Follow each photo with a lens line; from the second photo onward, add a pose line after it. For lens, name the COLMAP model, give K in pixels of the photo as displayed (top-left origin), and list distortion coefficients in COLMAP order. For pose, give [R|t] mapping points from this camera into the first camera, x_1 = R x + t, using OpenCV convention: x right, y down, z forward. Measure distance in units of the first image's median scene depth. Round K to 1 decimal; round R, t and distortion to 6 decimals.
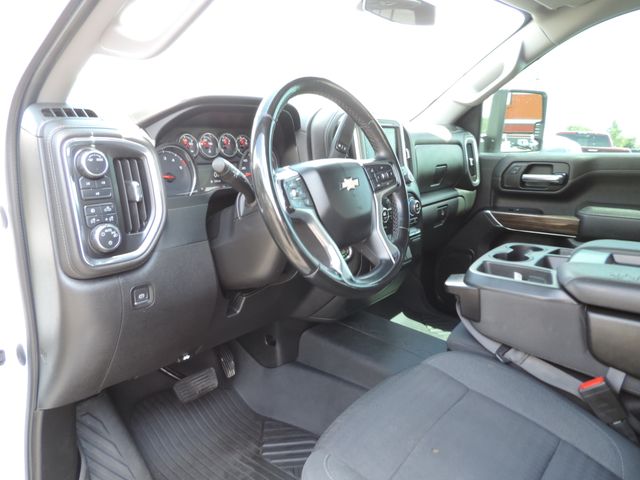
lens RADIAL K [[447.7, 0, 320.0], [0, 447.7, 240.0], [0, 0, 1]] dist [-0.020550, 0.000361]
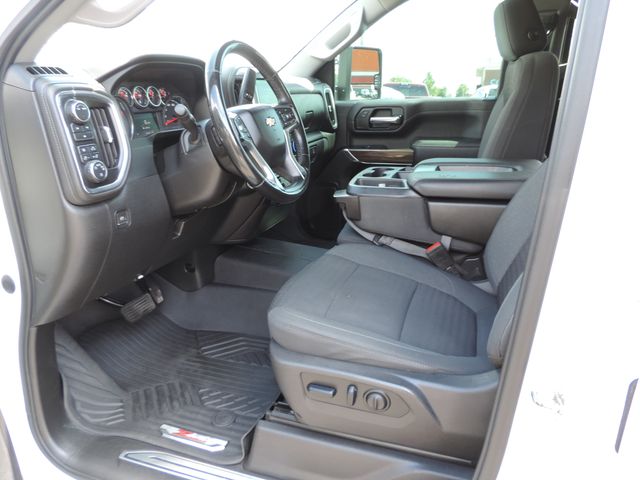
lens RADIAL K [[445.0, 0, 320.0], [0, 445.0, 240.0], [0, 0, 1]] dist [-0.043035, 0.003884]
pose [[0.941353, -0.122433, 0.314428, -0.217059], [0.090950, 0.989427, 0.112975, 0.077350], [-0.324935, -0.077752, 0.942535, -0.295298]]
